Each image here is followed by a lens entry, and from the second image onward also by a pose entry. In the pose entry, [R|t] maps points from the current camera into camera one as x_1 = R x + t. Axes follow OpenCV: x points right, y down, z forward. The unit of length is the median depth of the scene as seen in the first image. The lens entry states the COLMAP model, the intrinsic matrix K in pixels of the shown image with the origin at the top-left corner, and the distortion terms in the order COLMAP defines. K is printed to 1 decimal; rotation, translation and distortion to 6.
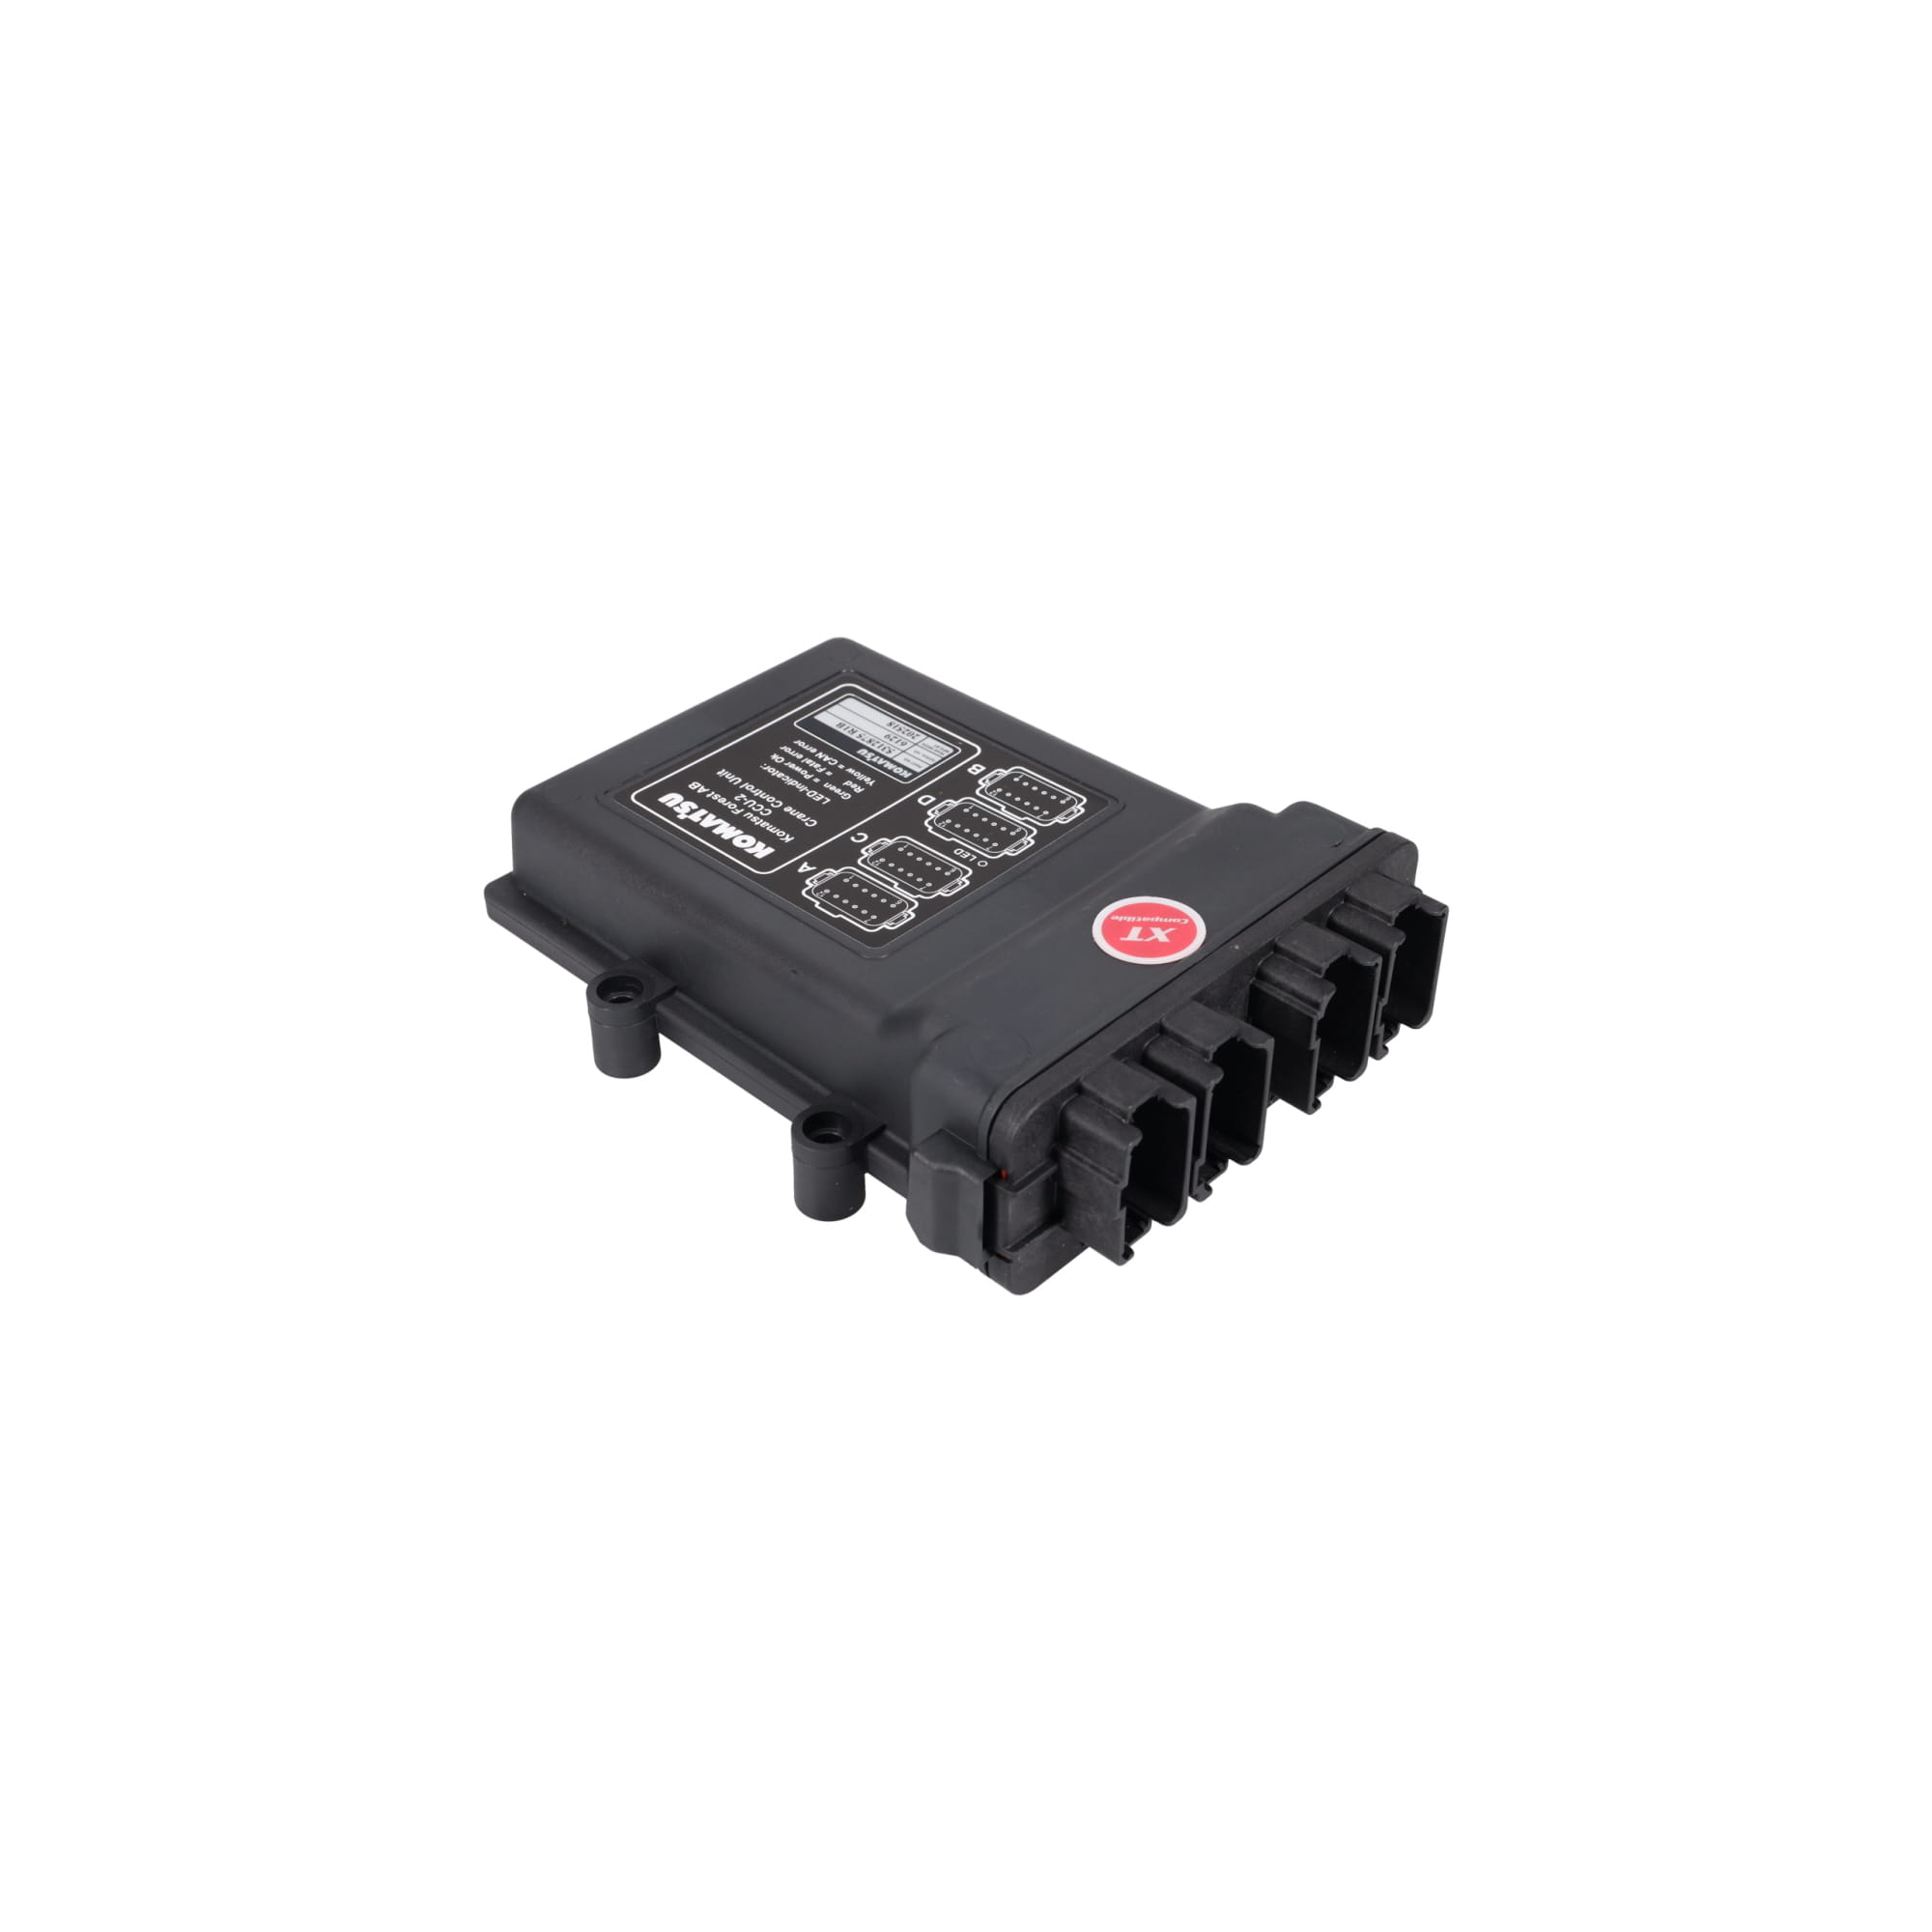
lens RADIAL K [[2325.5, 0, 966.0], [0, 2325.5, 966.0], [0, 0, 1]] dist [0.004191, 0.000794]
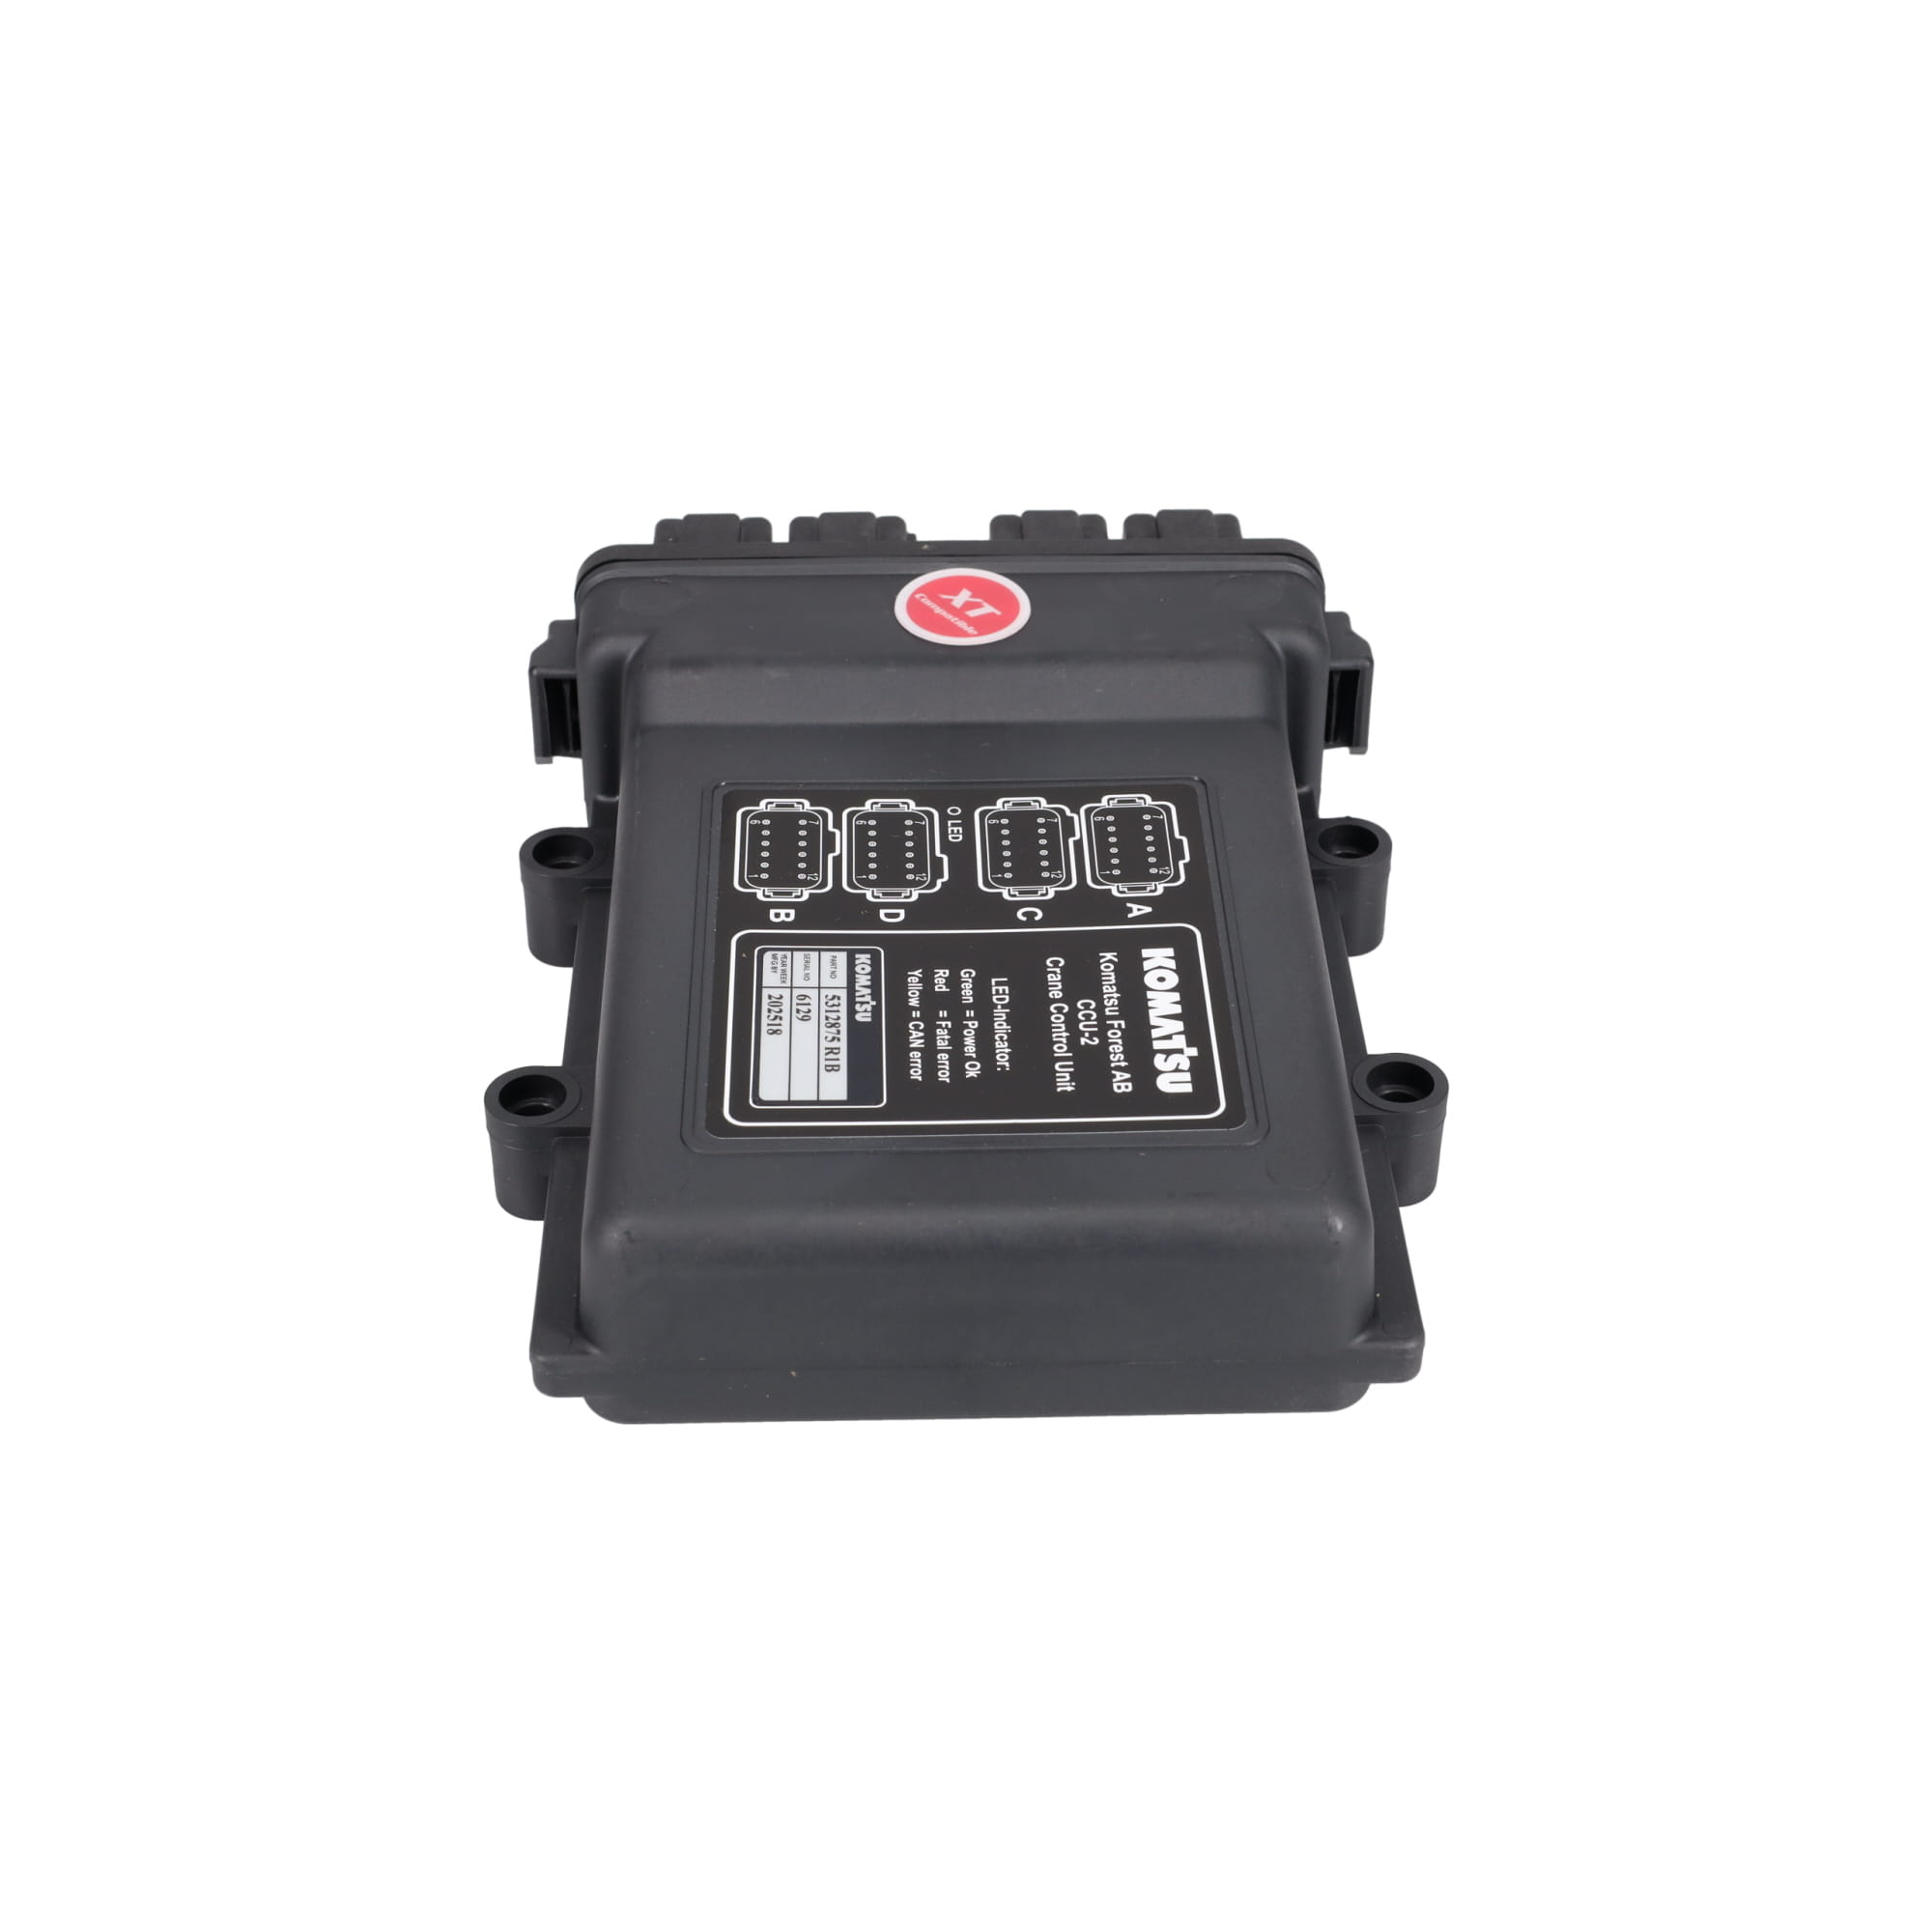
lens RADIAL K [[3239.2, 0, 966.0], [0, 3239.2, 966.0], [0, 0, 1]] dist [0.012588, 0.008961]
pose [[-0.709876, -0.426038, 0.560863, -0.571880], [0.423548, 0.378023, 0.823229, -0.839587], [-0.562746, 0.821943, -0.087901, 1.097853]]
